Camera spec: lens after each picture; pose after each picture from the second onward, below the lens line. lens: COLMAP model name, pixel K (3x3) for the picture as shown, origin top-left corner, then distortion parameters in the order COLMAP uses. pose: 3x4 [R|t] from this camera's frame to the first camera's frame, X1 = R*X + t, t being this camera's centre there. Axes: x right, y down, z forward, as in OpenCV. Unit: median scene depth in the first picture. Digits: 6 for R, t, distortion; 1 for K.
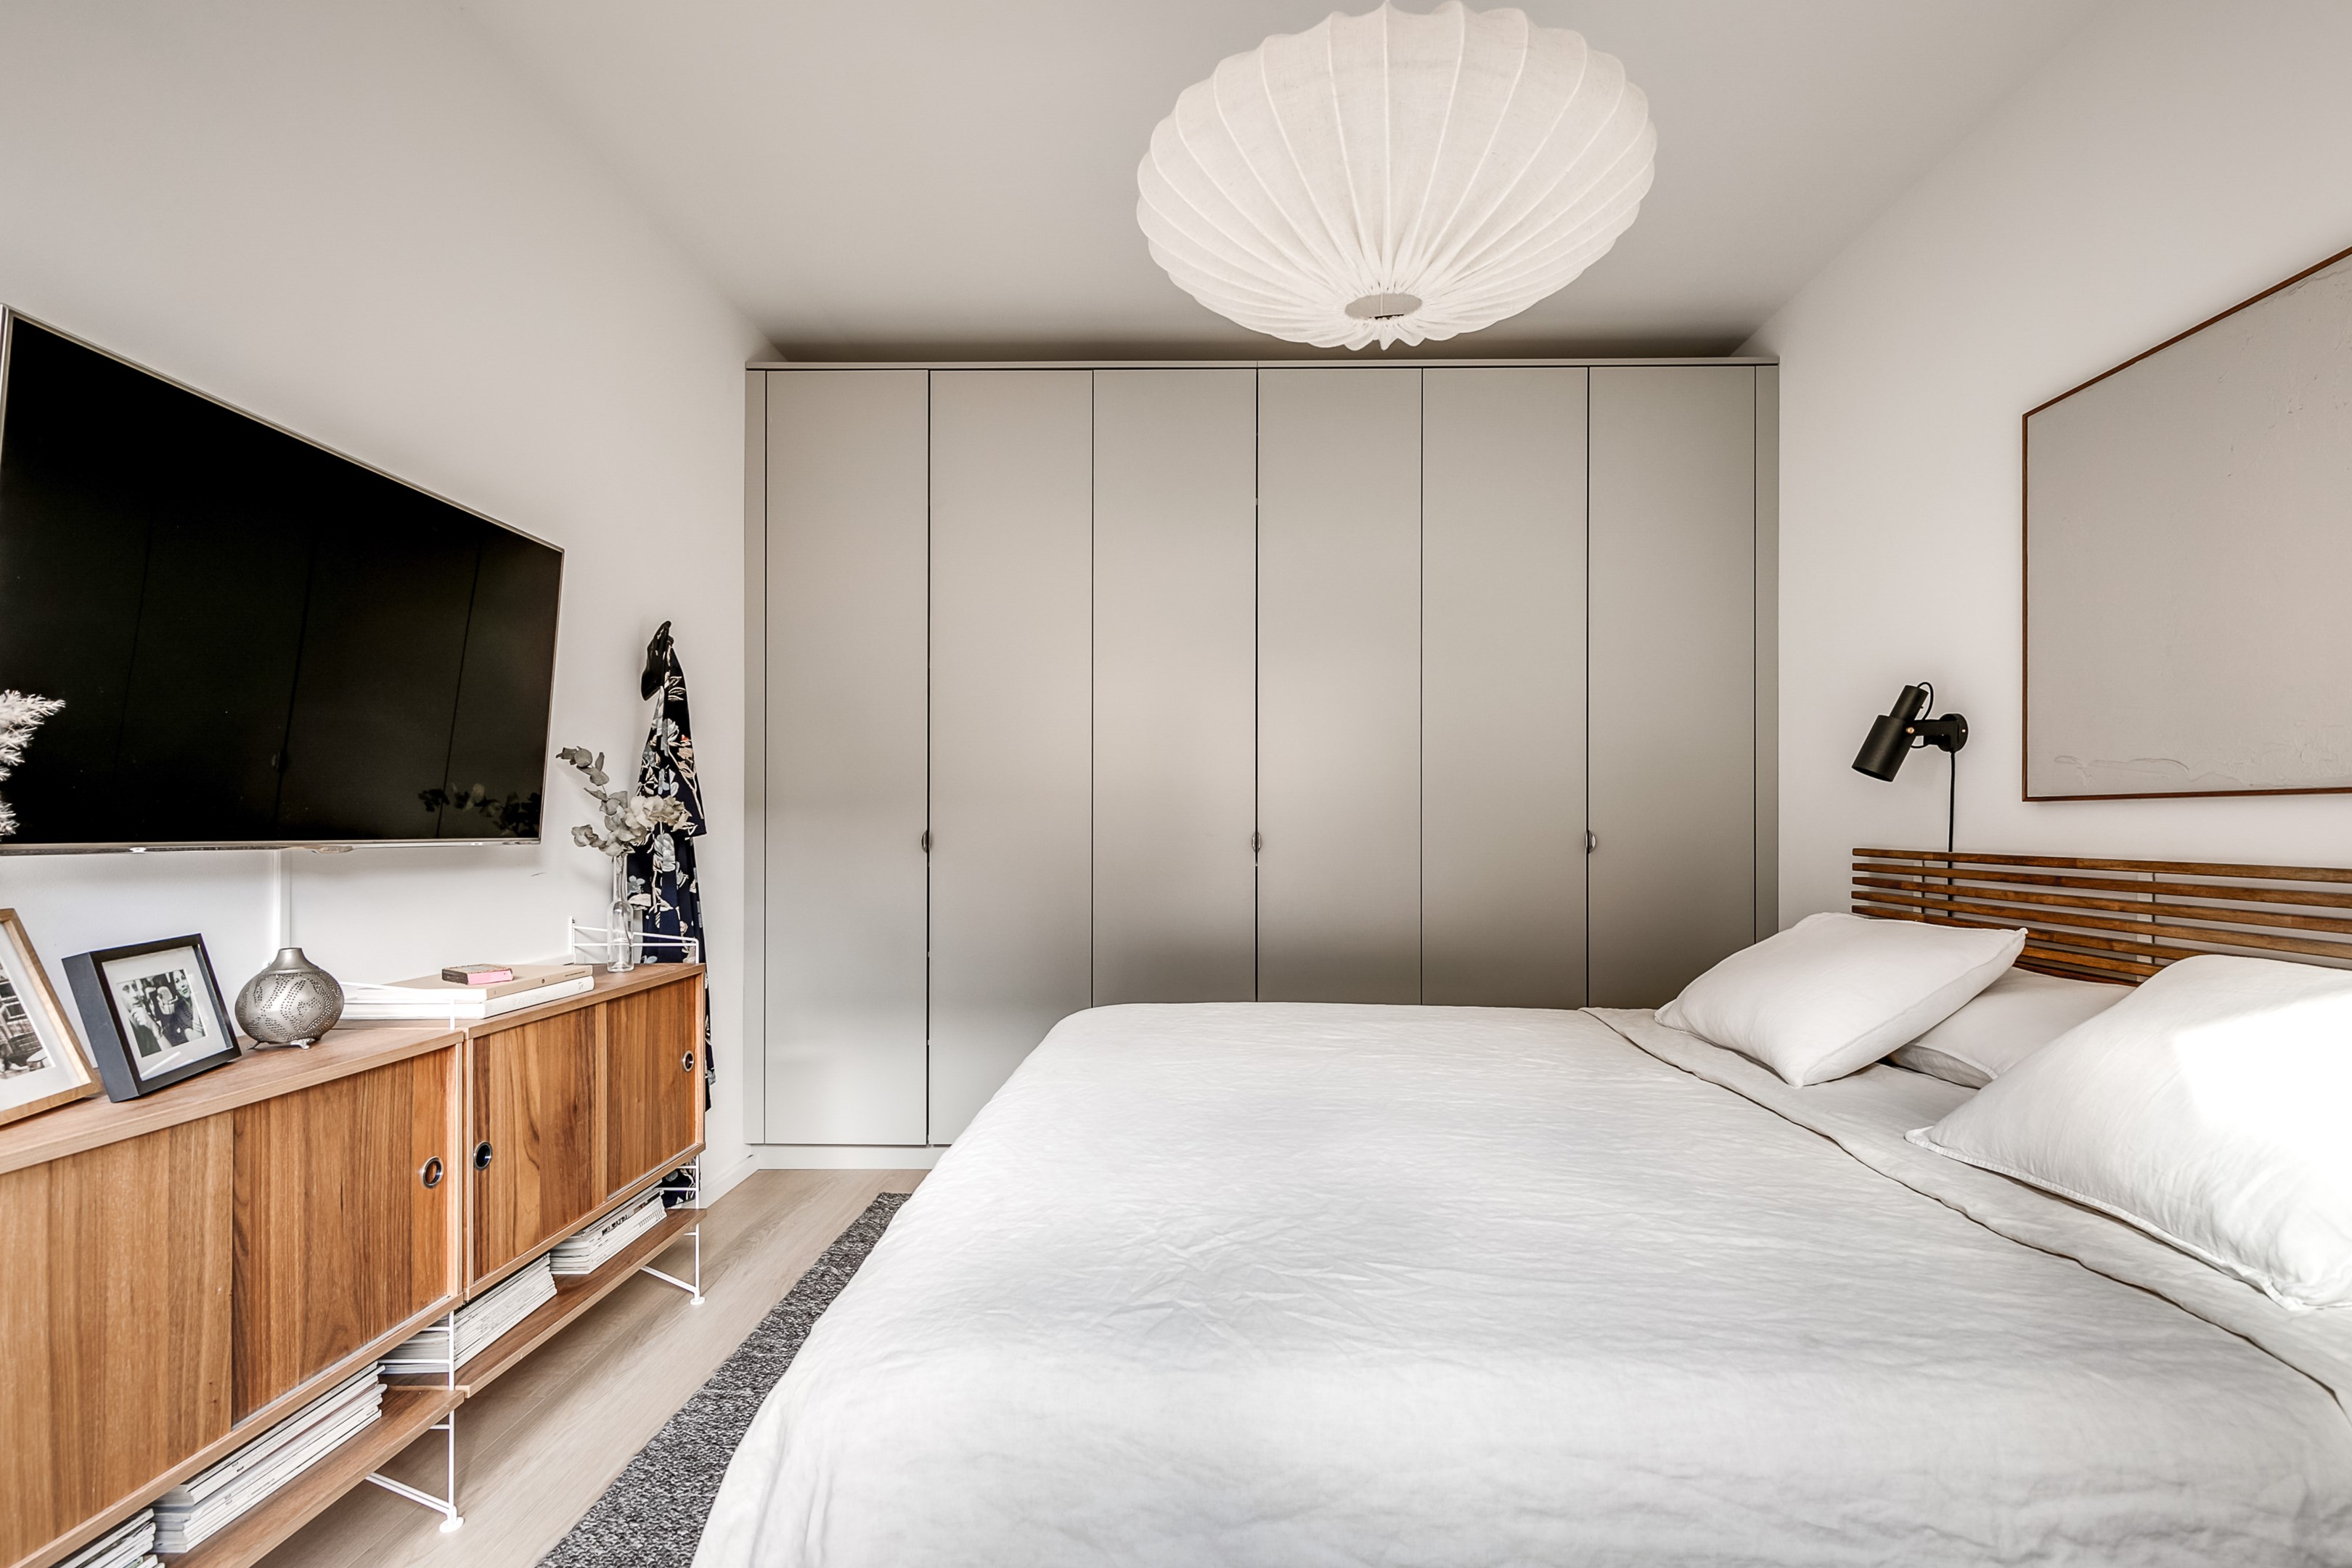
lens RADIAL K [[1110.5, 0, 1185.0], [0, 1110.5, 797.8], [0, 0, 1]] dist [0.000170, 0.000146]
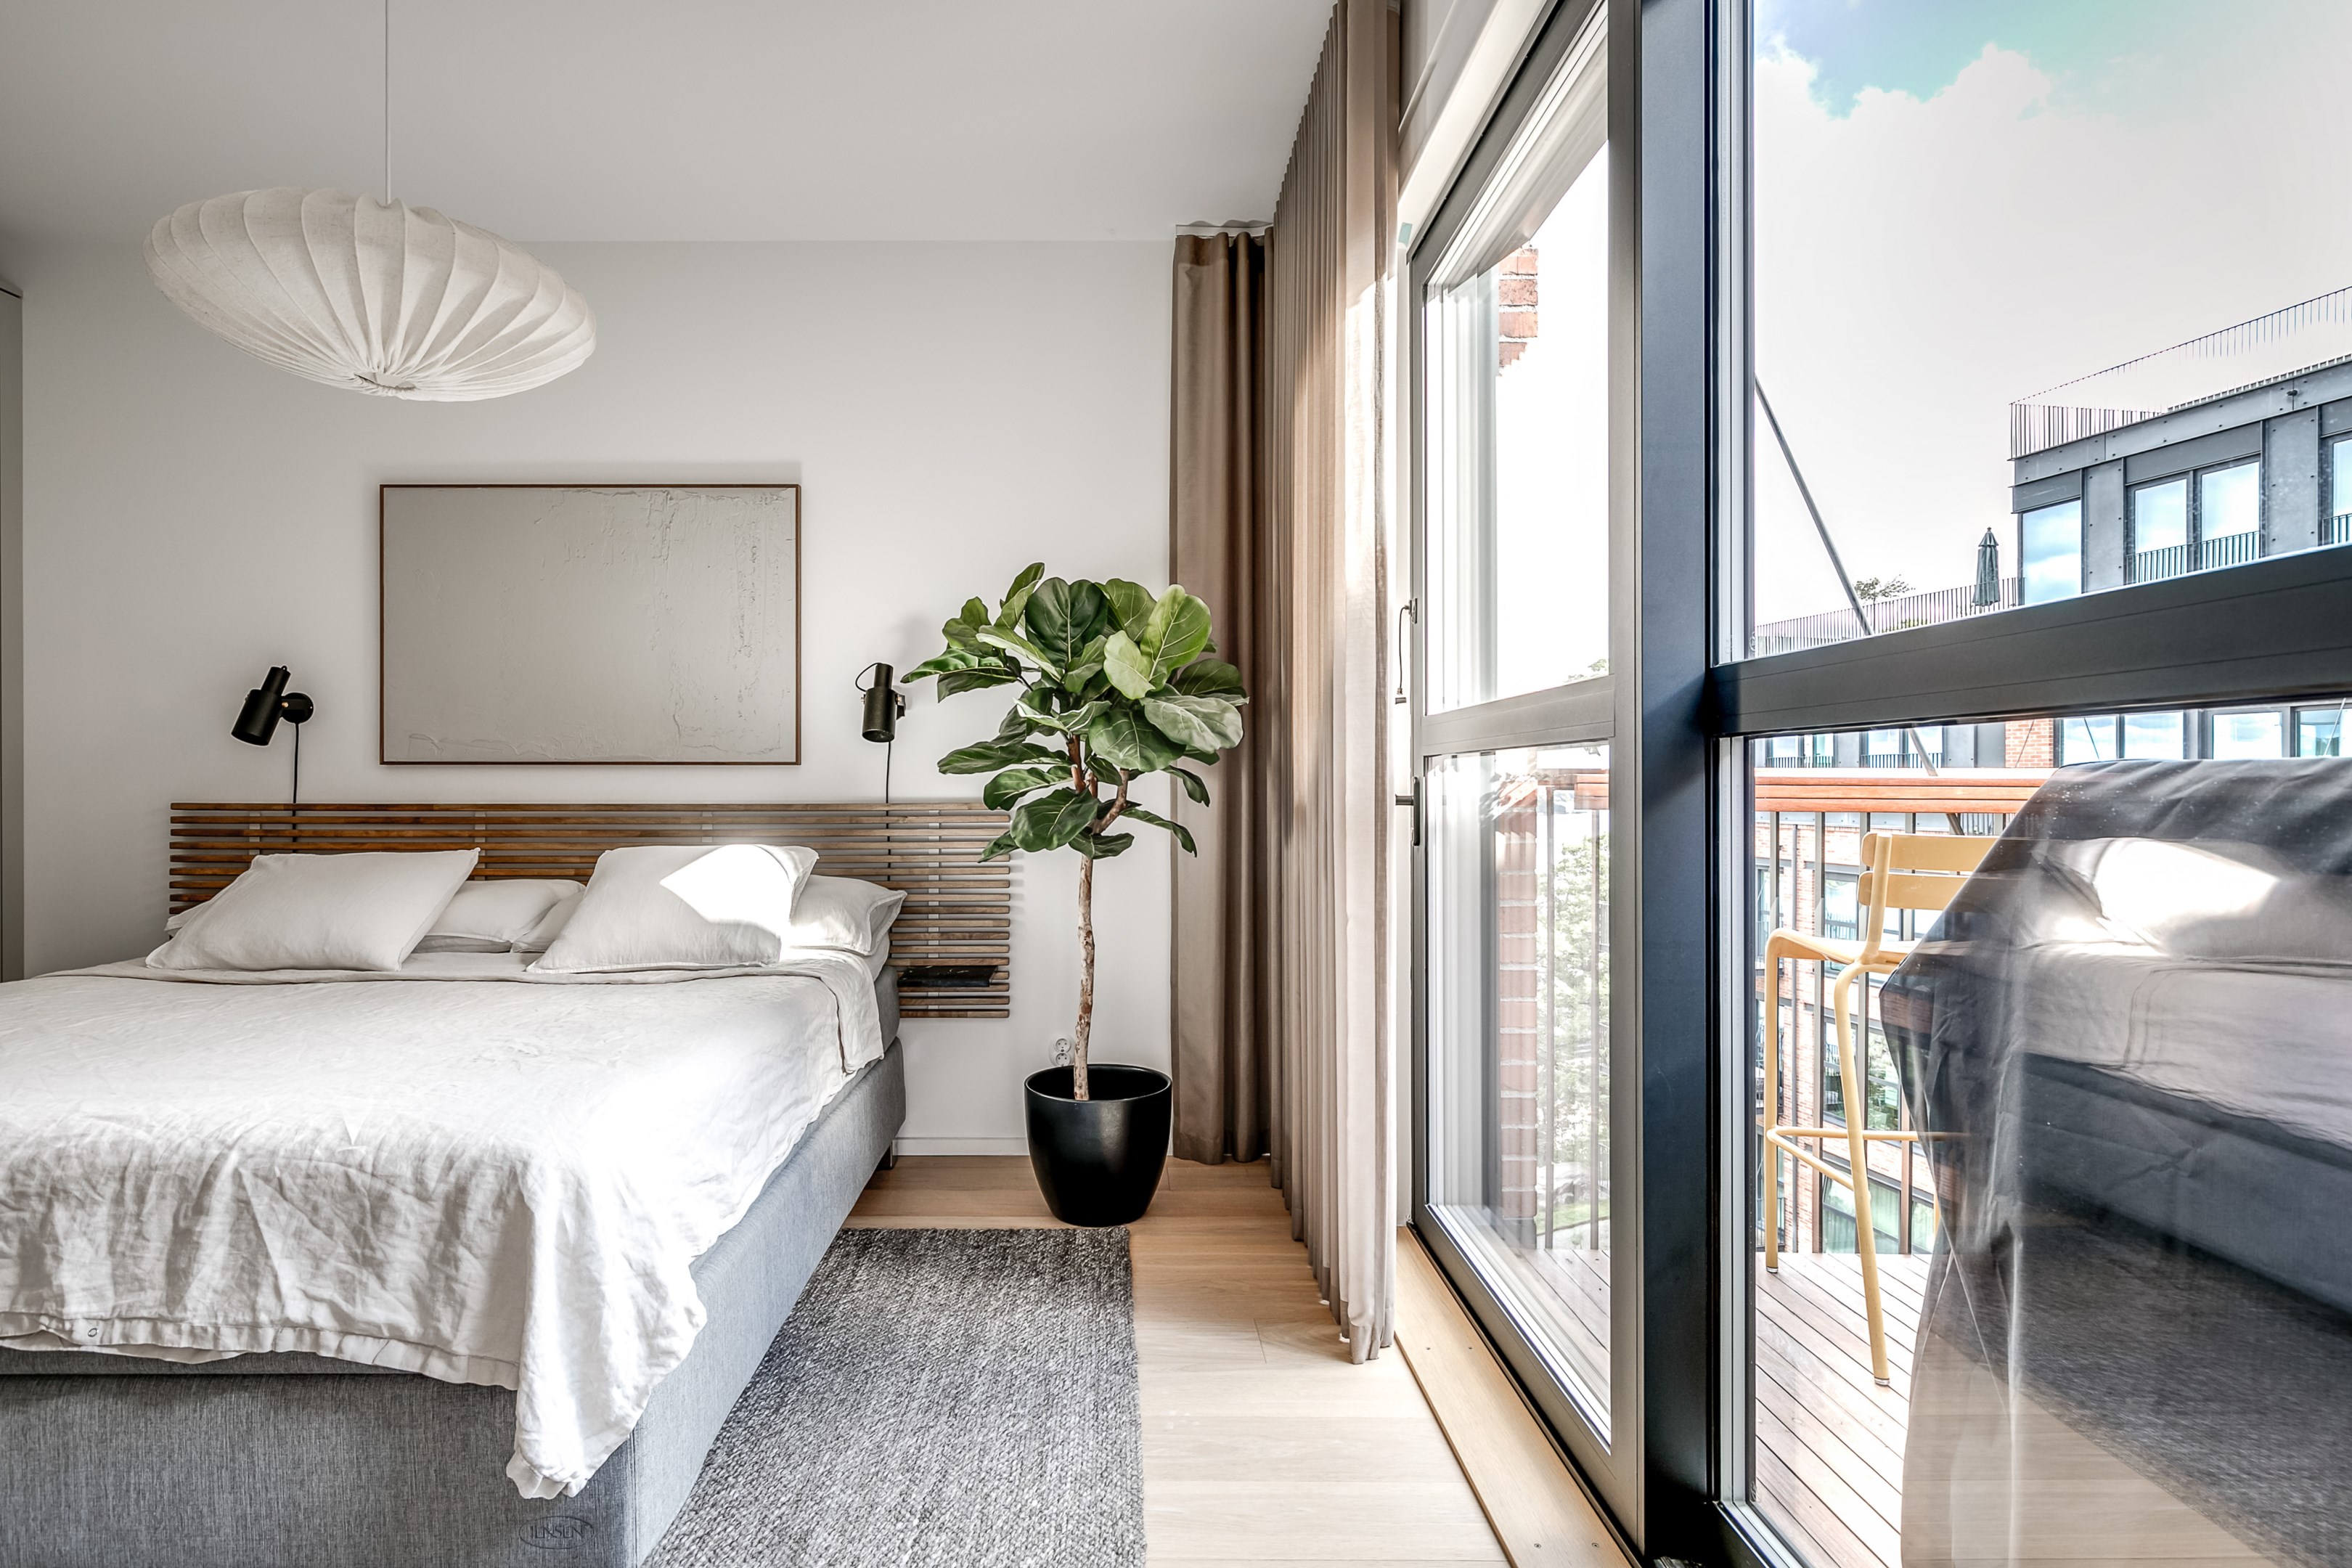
lens RADIAL K [[1209.5, 0, 1145.6], [0, 1209.5, 775.4], [0, 0, 1]] dist [-0.004327, -0.000874]
pose [[-0.054529, 0.005711, 0.998496, -0.731332], [-0.023040, 0.999710, -0.006976, 0.004501], [-0.998246, -0.023385, -0.054381, 0.117363]]
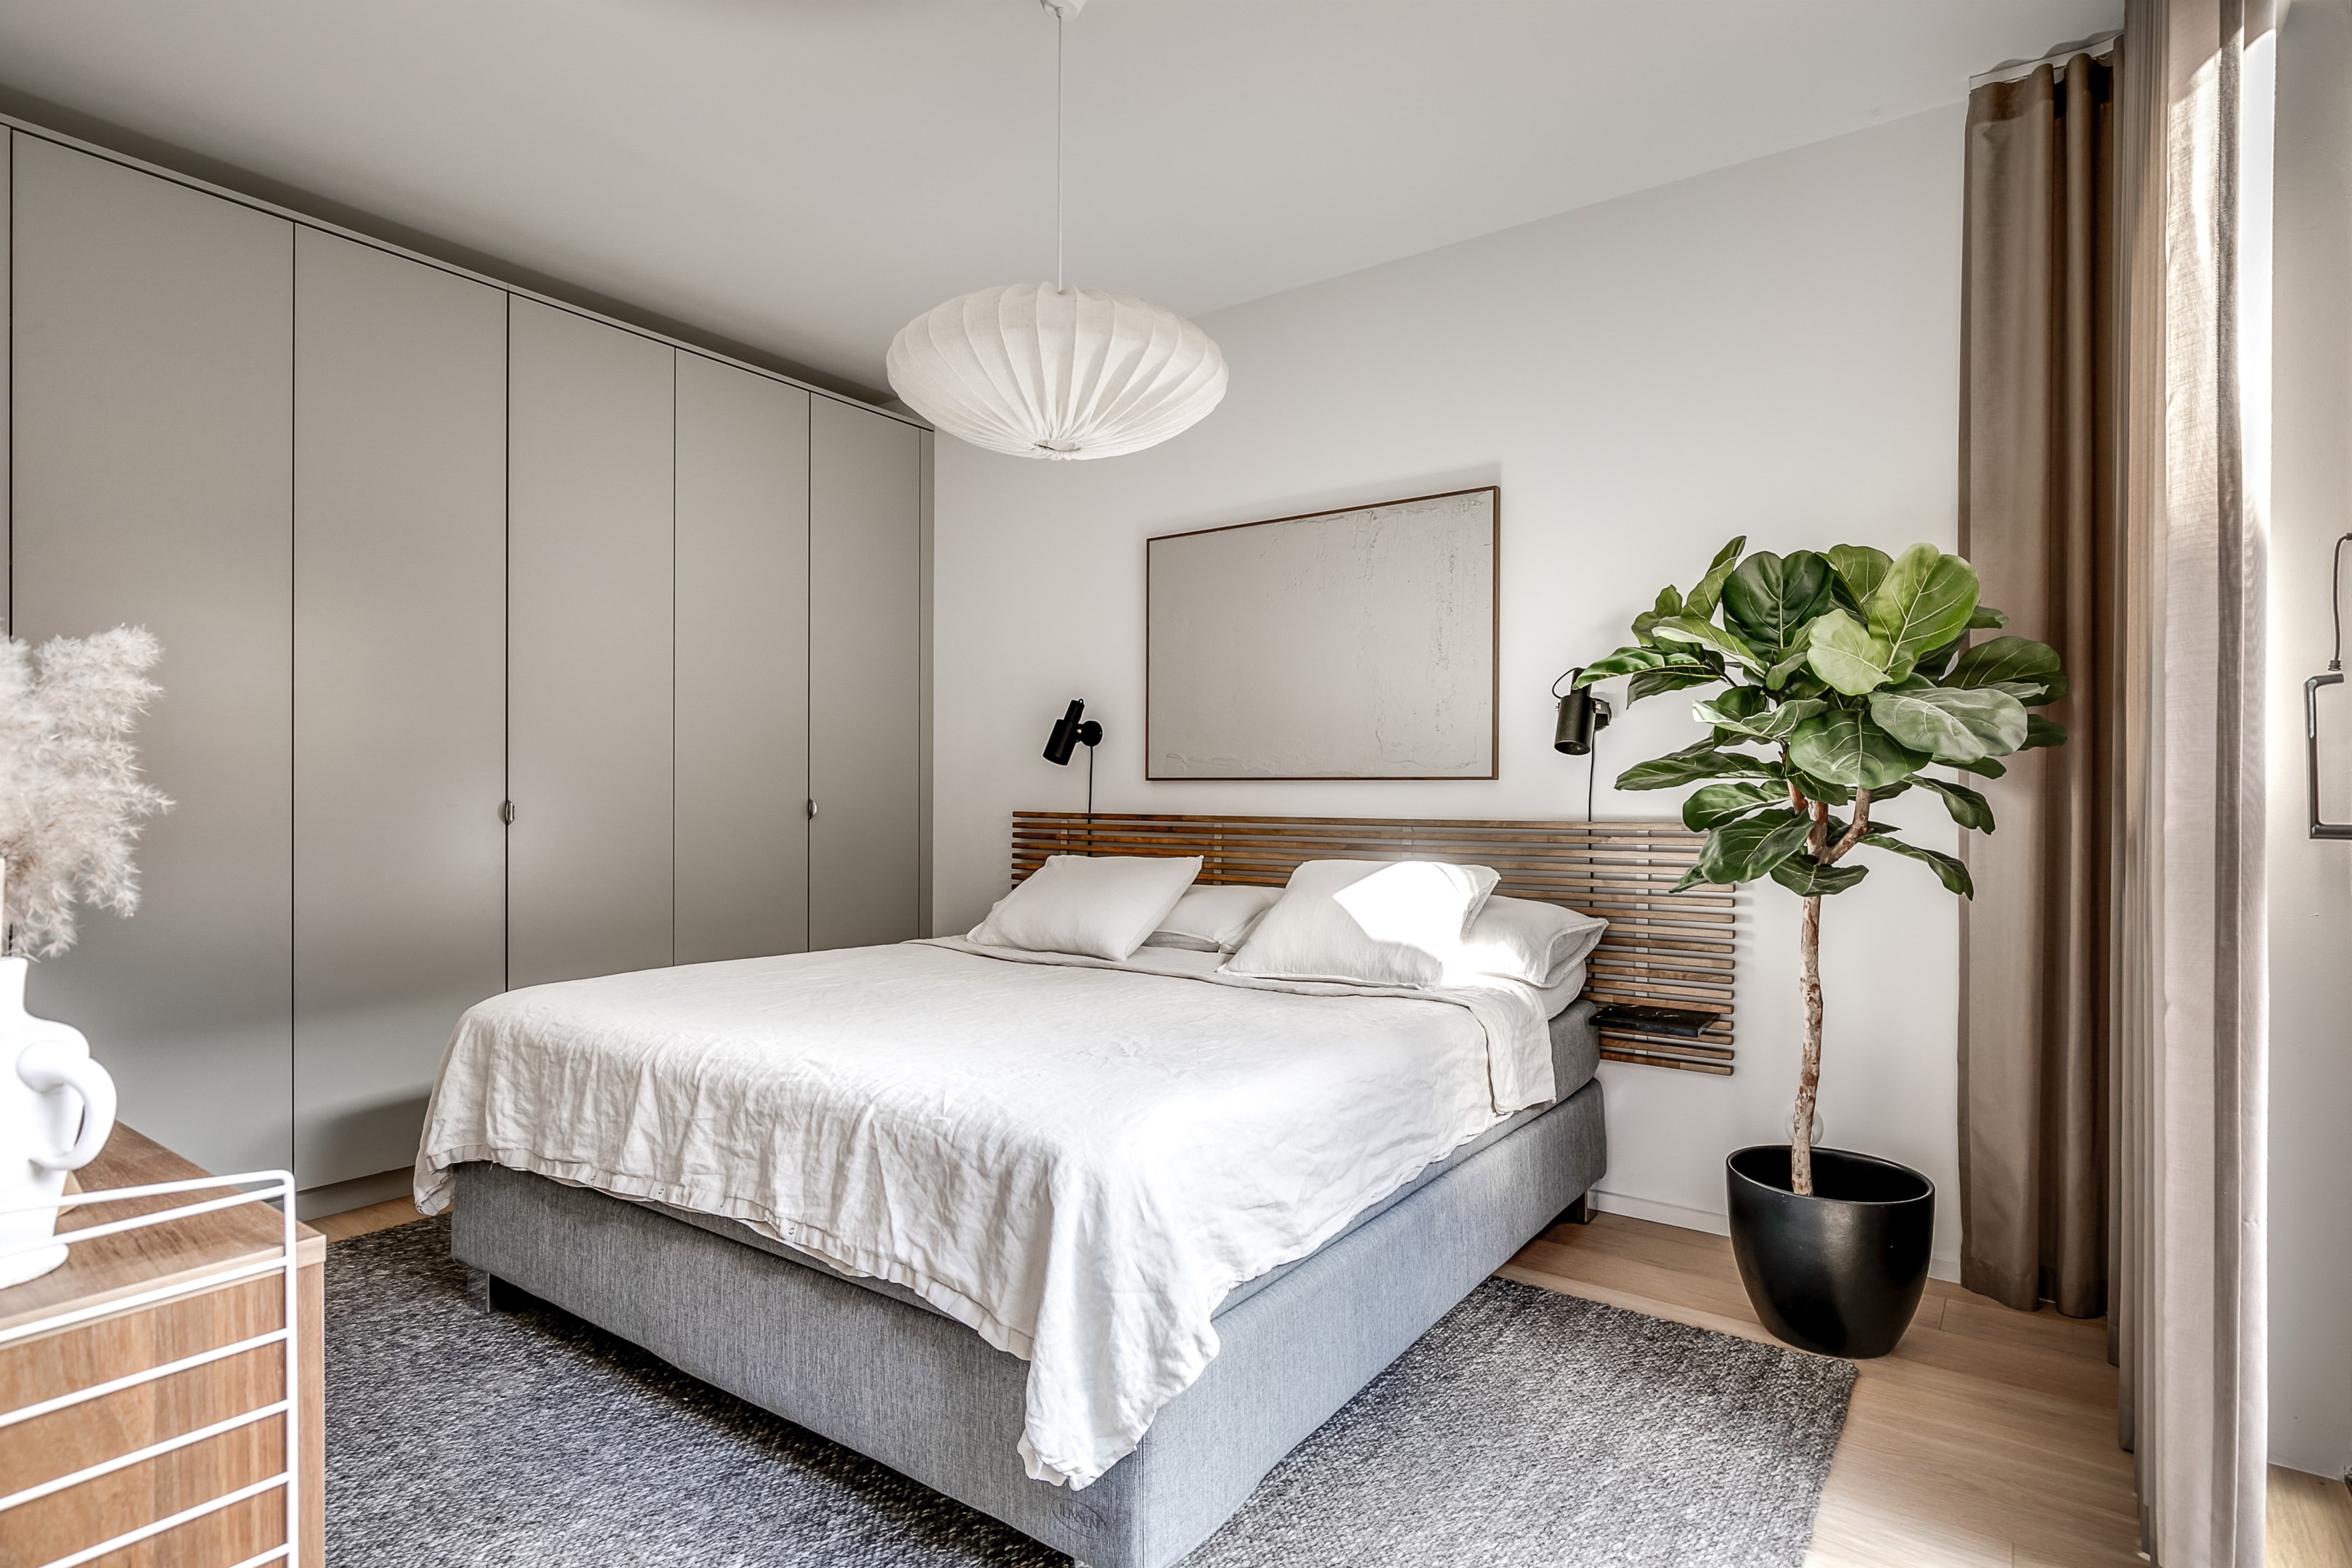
lens RADIAL K [[1209.5, 0, 1184.2], [0, 1209.5, 790.4], [0, 0, 1]] dist [-0.004327, -0.000874]
pose [[0.550578, 0.004798, 0.834770, -0.614522], [-0.024105, 0.999658, 0.010152, -0.001731], [-0.834436, -0.025712, 0.550505, -0.007786]]
